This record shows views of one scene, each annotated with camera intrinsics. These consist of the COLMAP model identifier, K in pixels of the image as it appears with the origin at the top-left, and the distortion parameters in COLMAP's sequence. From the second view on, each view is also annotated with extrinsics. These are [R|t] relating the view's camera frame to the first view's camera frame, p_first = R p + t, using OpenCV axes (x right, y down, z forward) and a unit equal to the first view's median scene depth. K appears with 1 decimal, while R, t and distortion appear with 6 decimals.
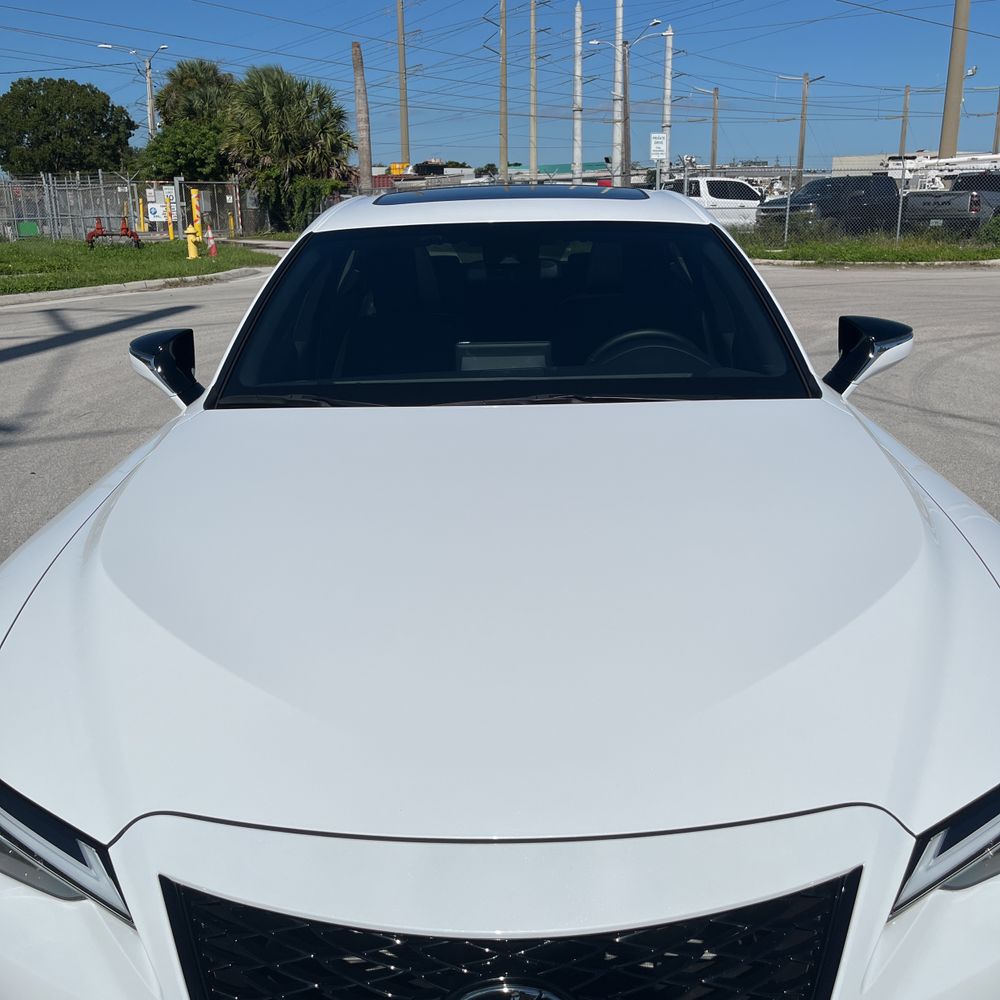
lens RADIAL K [[1003.6, 0, 518.0], [0, 1003.6, 502.0], [0, 0, 1]] dist [0.037119, -0.029844]
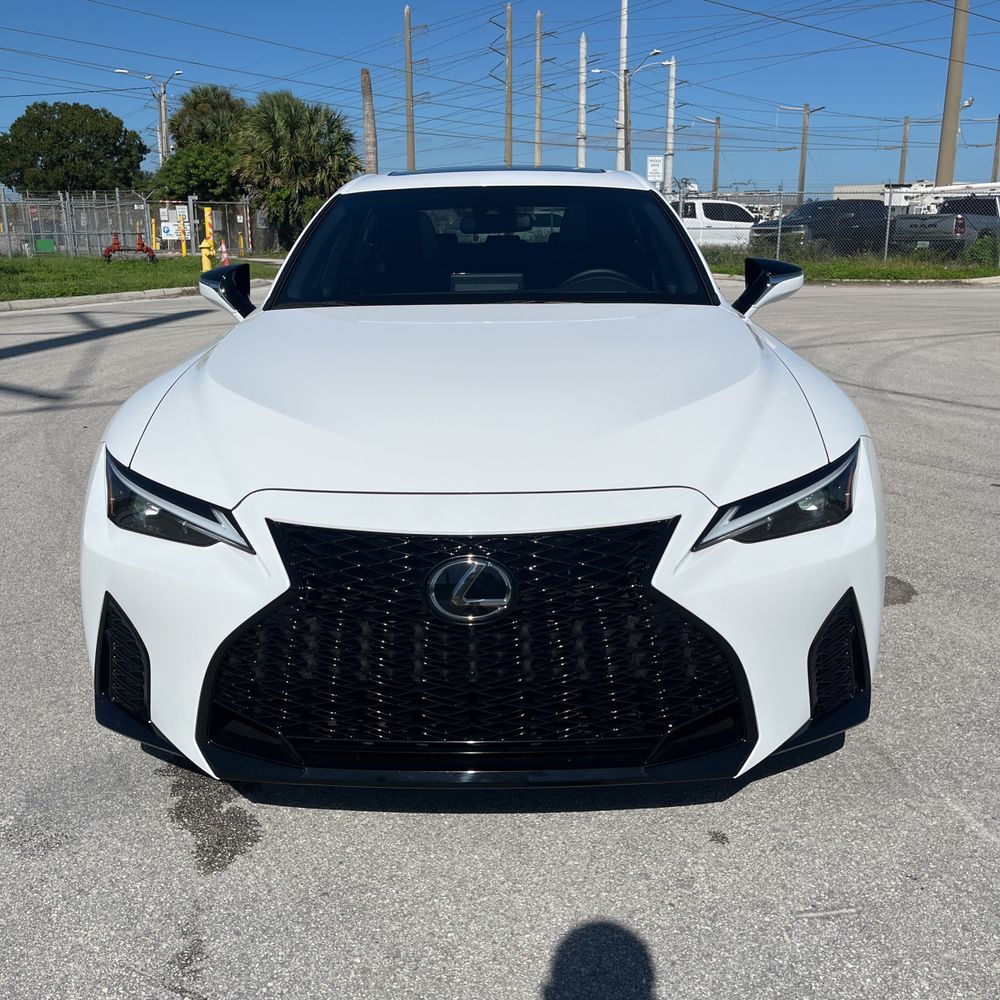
lens RADIAL K [[1002.7, 0, 512.3], [0, 1002.7, 499.9], [0, 0, 1]] dist [0.019725, 0.006091]
pose [[0.999921, 0.010483, -0.006966, 0.001831], [-0.010654, 0.999631, -0.024976, 0.009971], [0.006702, 0.025048, 0.999664, -0.017818]]
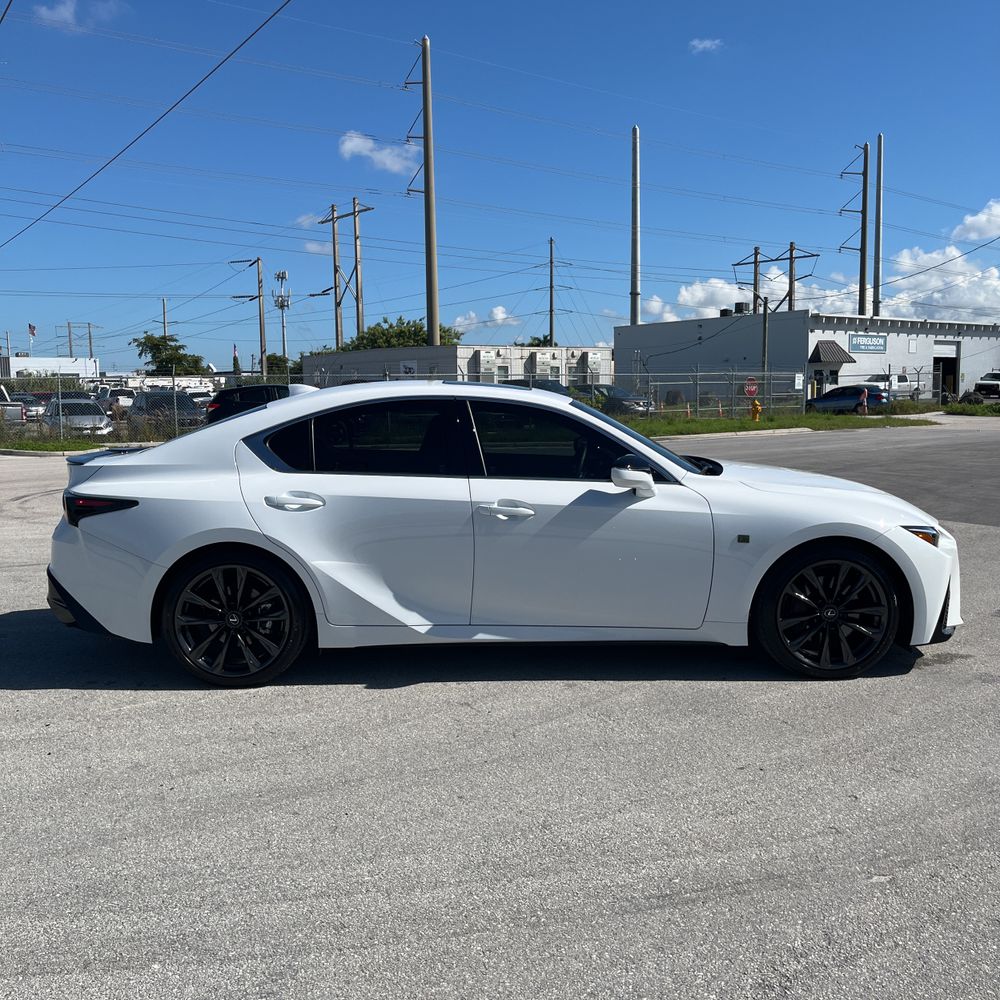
lens RADIAL K [[1000.4, 0, 500.0], [0, 1000.4, 500.0], [0, 0, 1]] dist [0.037635, -0.031417]
pose [[-0.019851, -0.097864, 0.995002, -0.134891], [0.298145, 0.949339, 0.099321, -0.022203], [-0.954314, 0.298627, 0.010333, 0.079383]]
